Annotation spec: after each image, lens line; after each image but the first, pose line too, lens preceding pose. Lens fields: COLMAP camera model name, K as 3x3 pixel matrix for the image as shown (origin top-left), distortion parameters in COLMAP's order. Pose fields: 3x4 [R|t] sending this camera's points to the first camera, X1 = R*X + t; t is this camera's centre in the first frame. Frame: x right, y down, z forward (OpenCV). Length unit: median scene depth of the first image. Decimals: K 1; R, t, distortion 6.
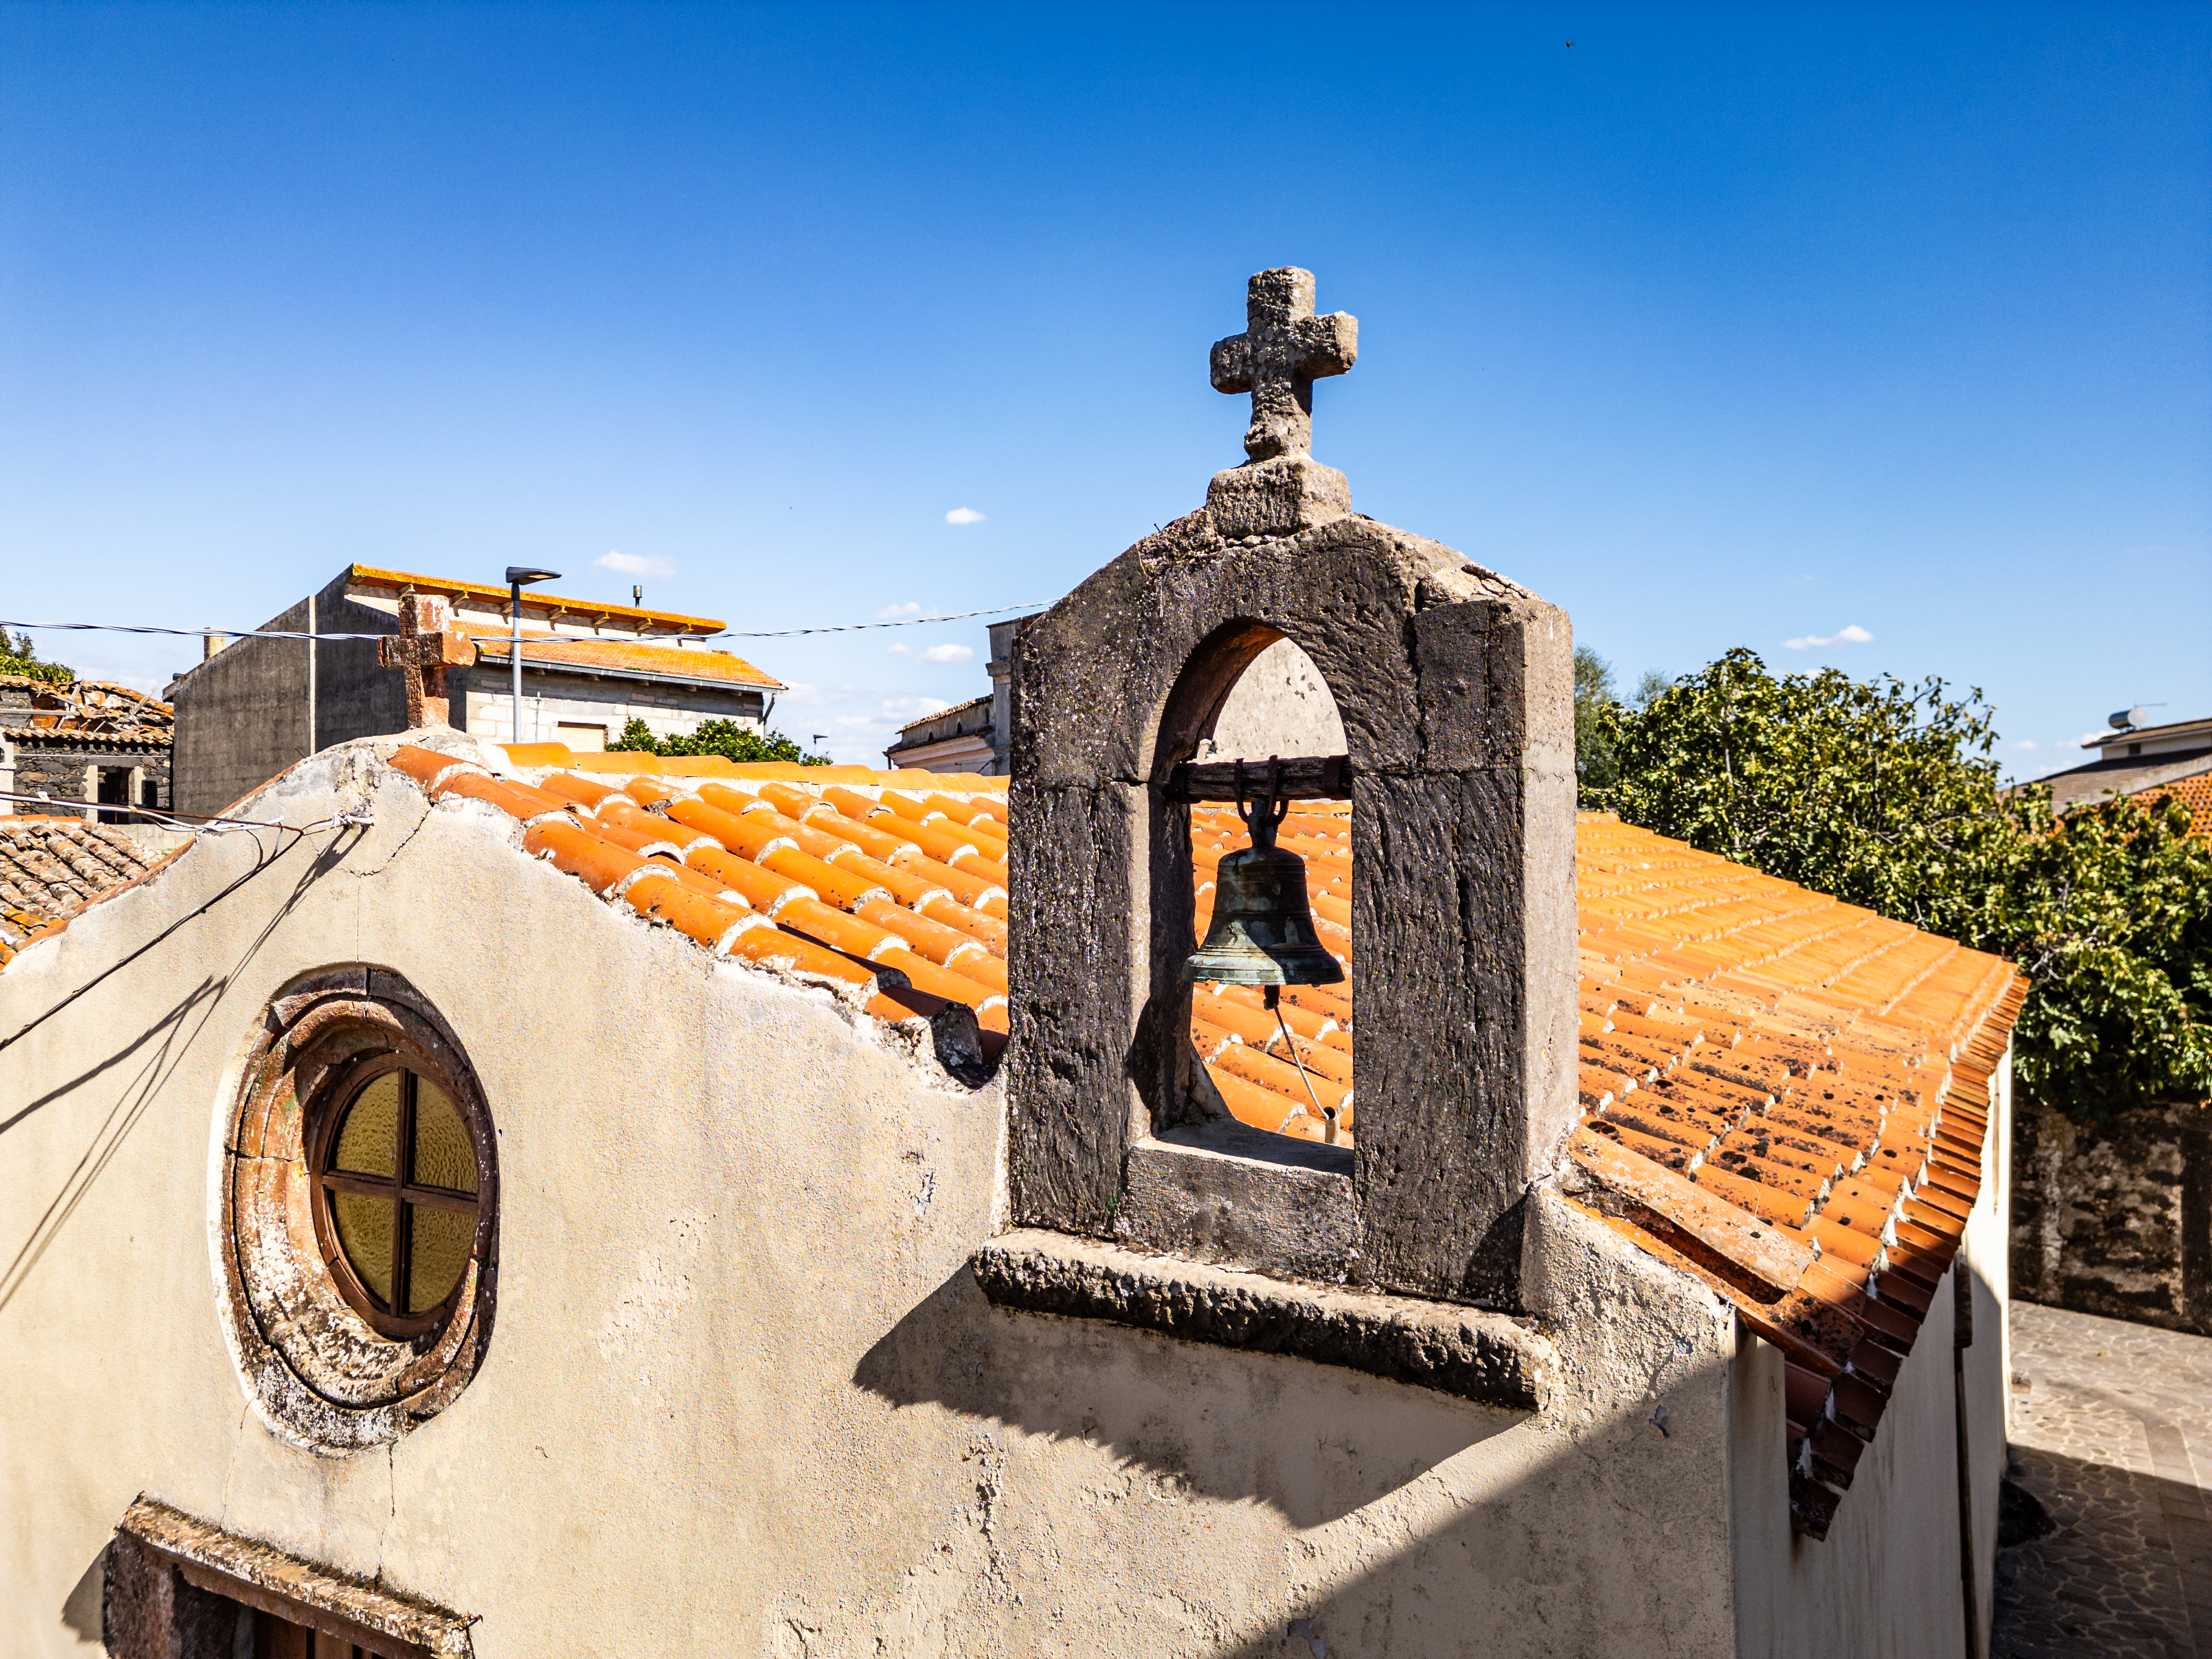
lens RADIAL K [[1552.7, 0, 1106.0], [0, 1552.7, 829.5], [0, 0, 1]] dist [0.101686, -0.117654]
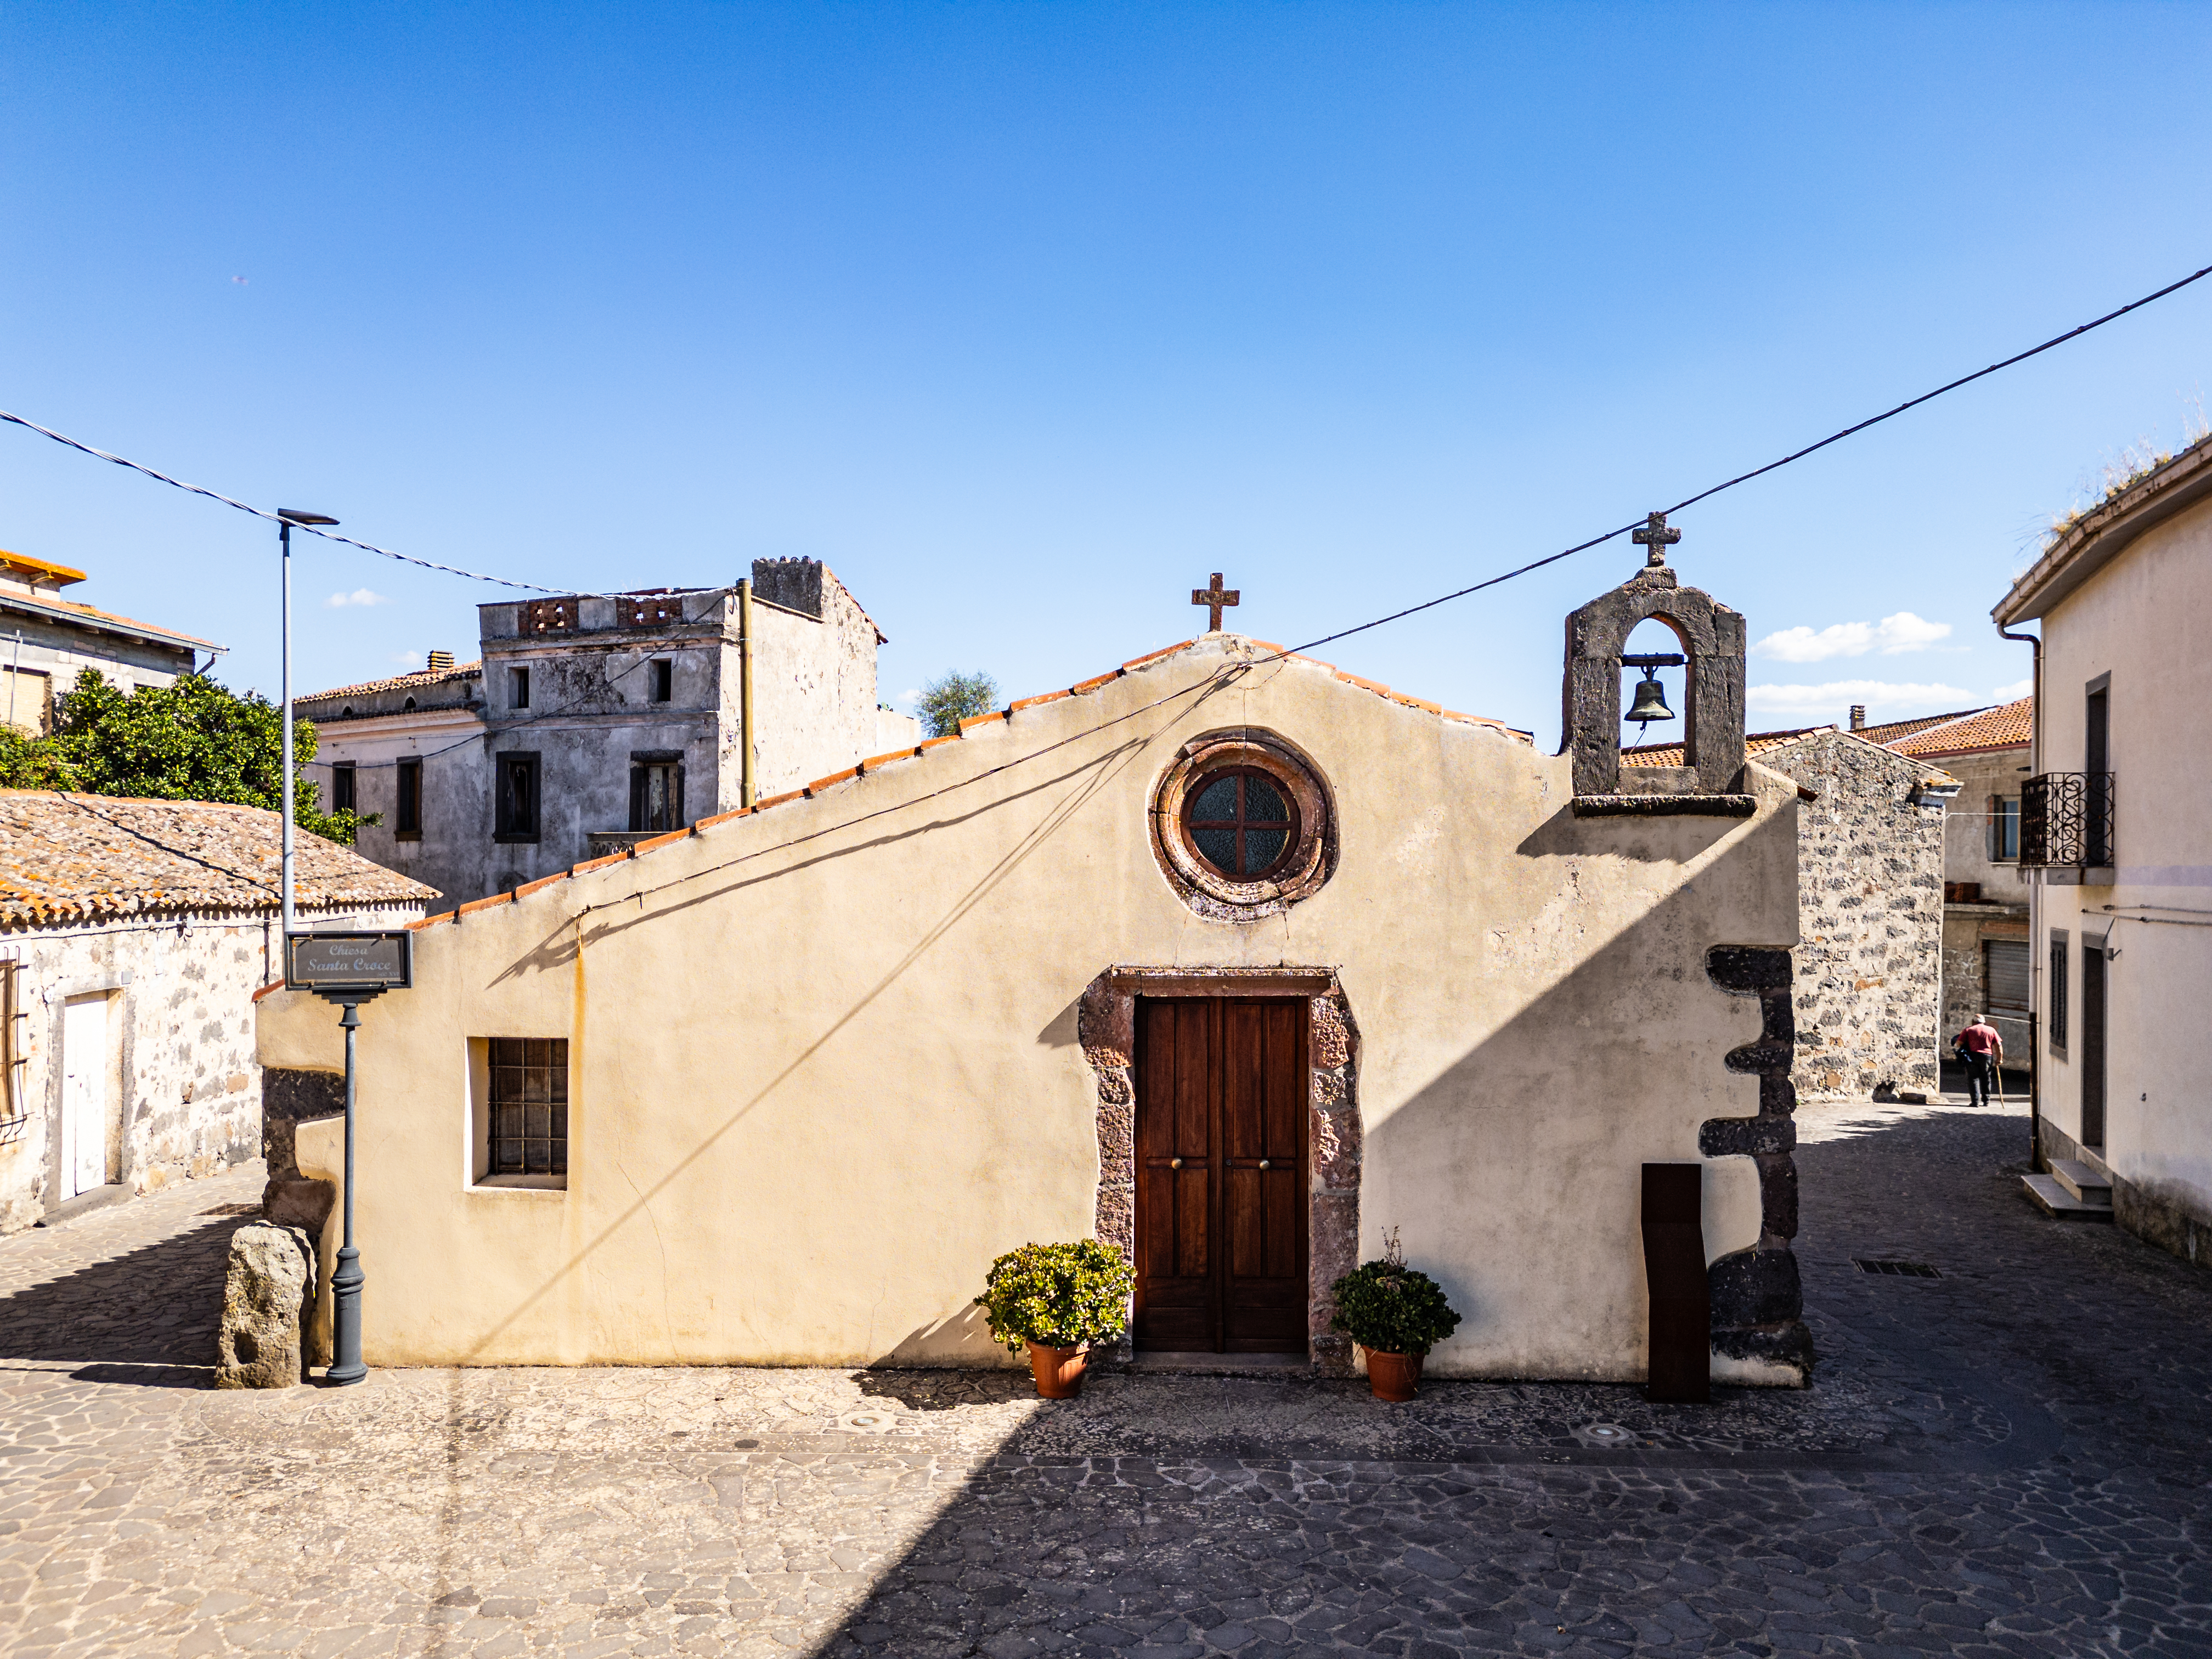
lens RADIAL K [[1574.6, 0, 1101.2], [0, 1574.6, 858.8], [0, 0, 1]] dist [0.084226, -0.083018]
pose [[0.859691, 0.012423, 0.510664, -2.320027], [-0.010398, 0.999923, -0.006821, 0.377332], [-0.510709, 0.000554, 0.859754, -1.177968]]
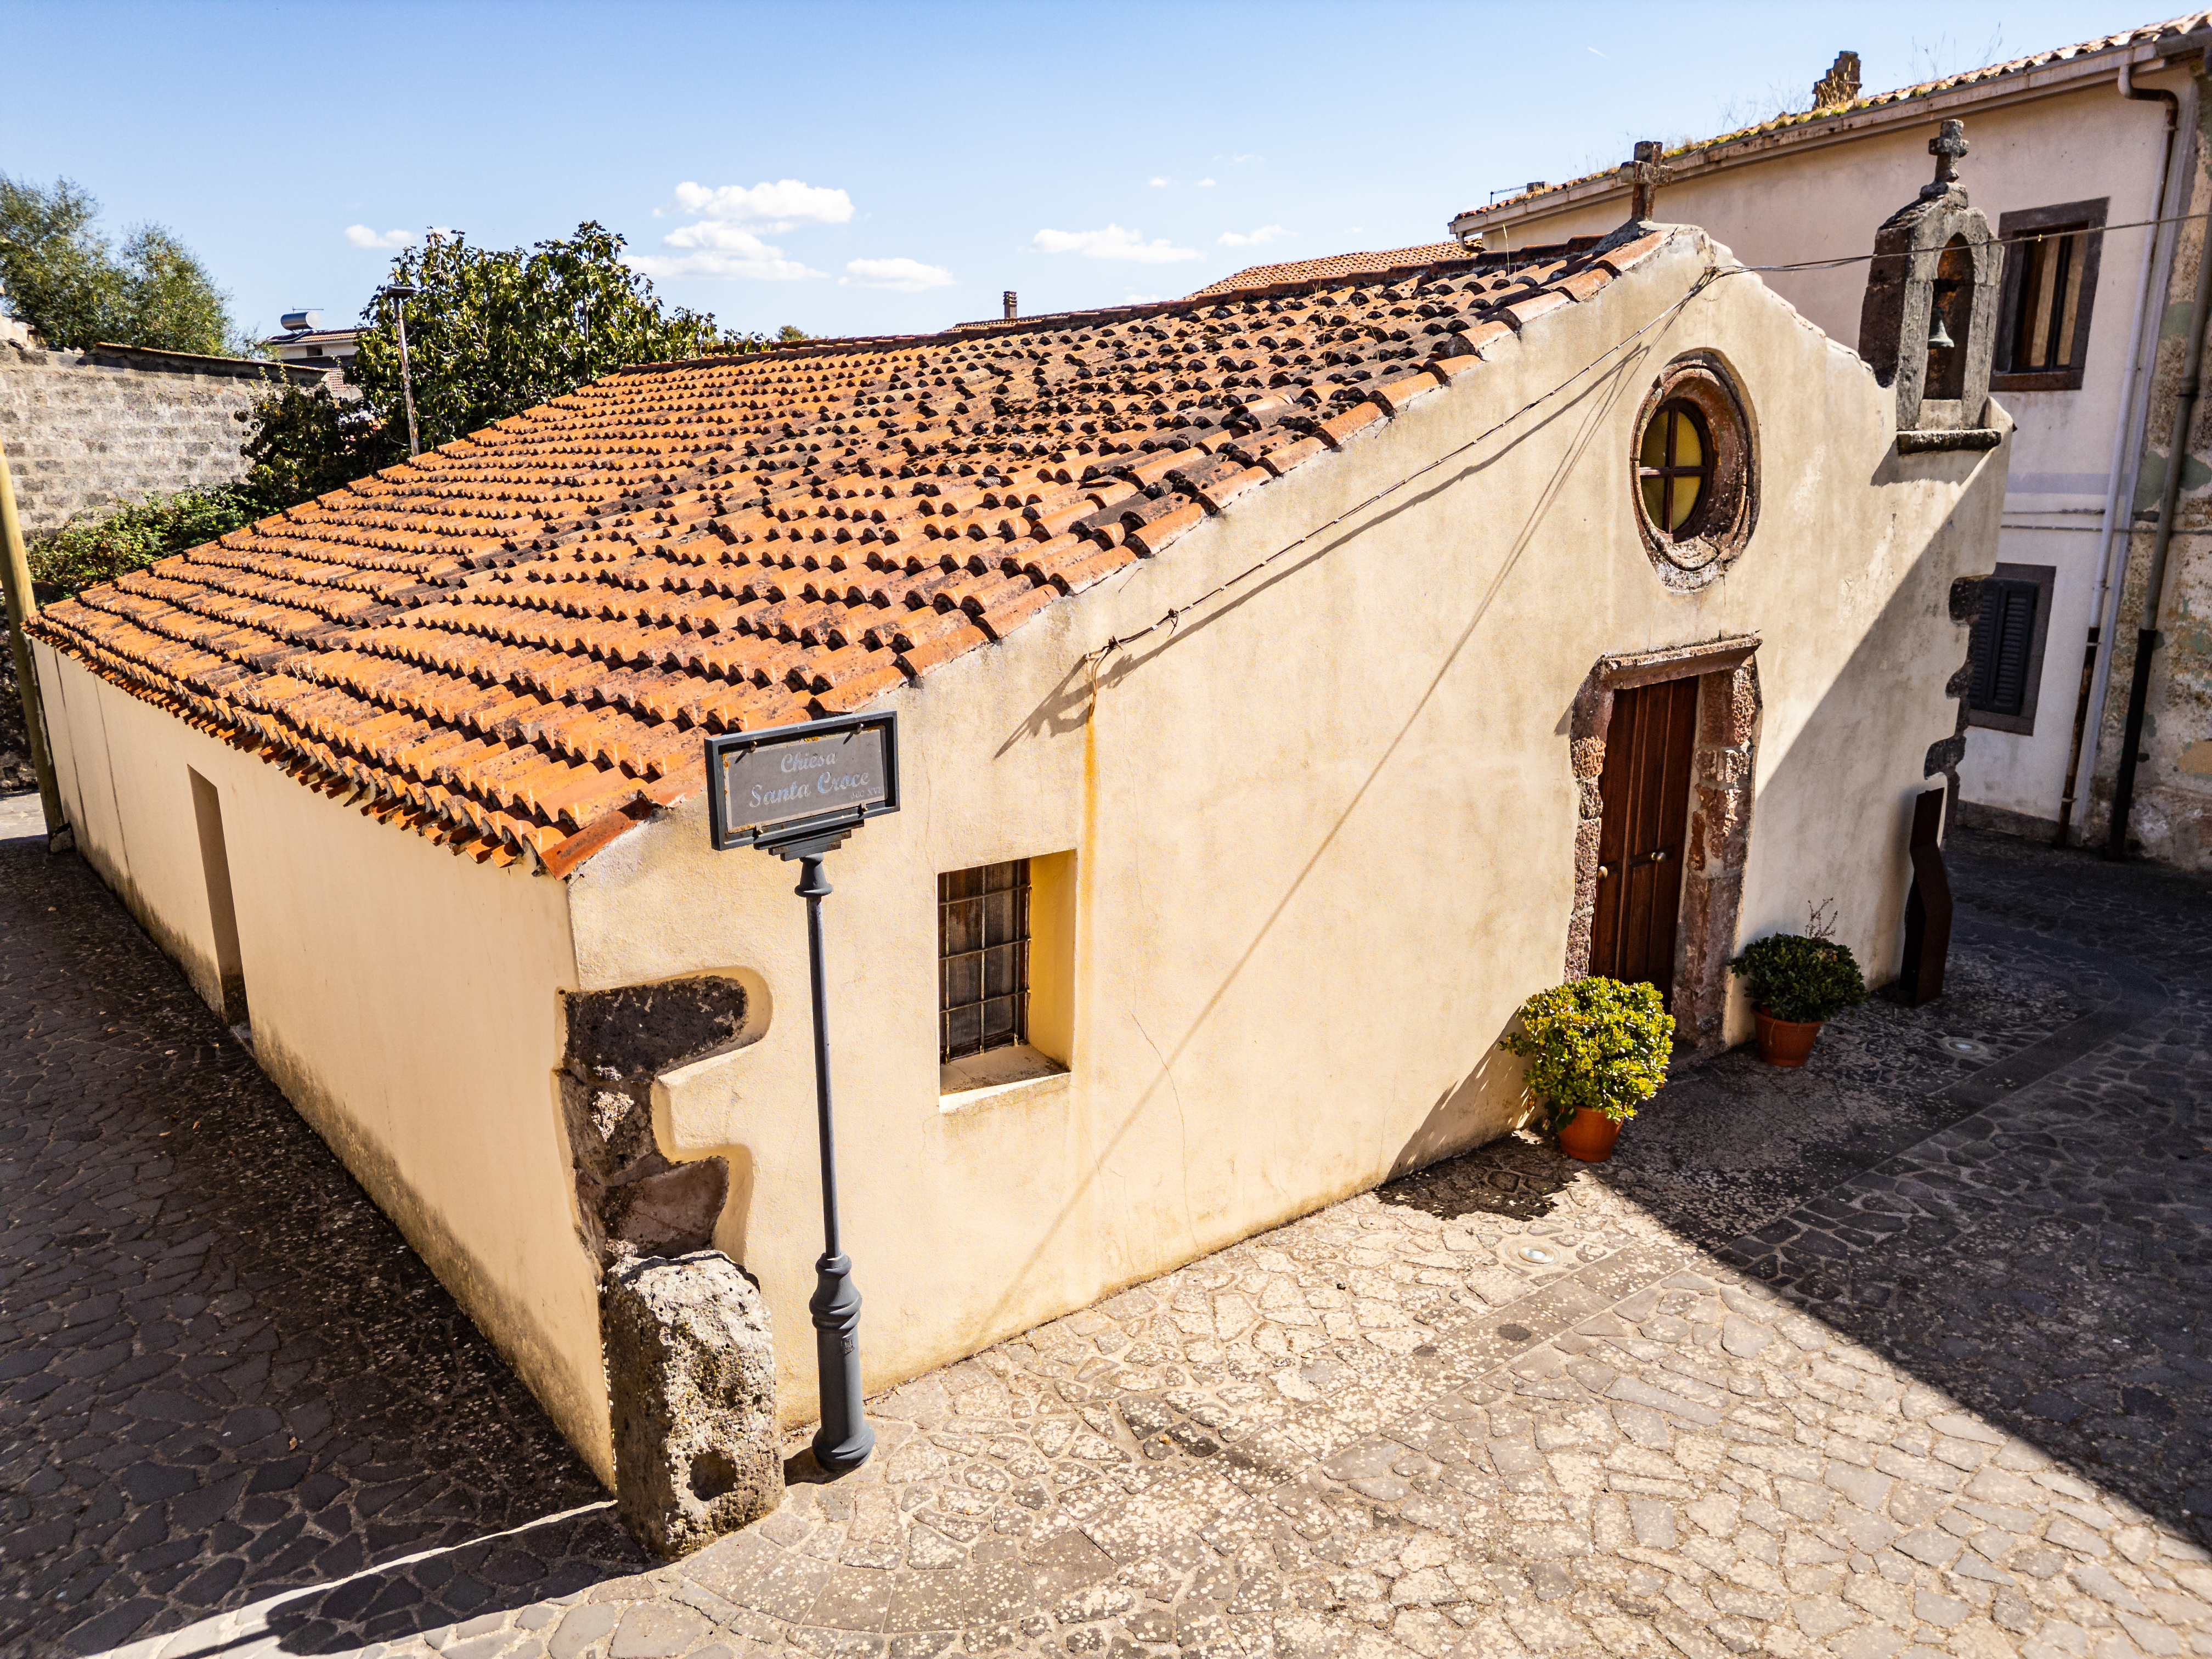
lens RADIAL K [[1552.7, 0, 1106.0], [0, 1552.7, 829.5], [0, 0, 1]] dist [0.101686, -0.117654]
pose [[0.370270, -0.221575, 0.902111, -3.287018], [0.005835, 0.971671, 0.236265, 0.245543], [-0.928906, -0.082218, 0.361073, 1.147194]]
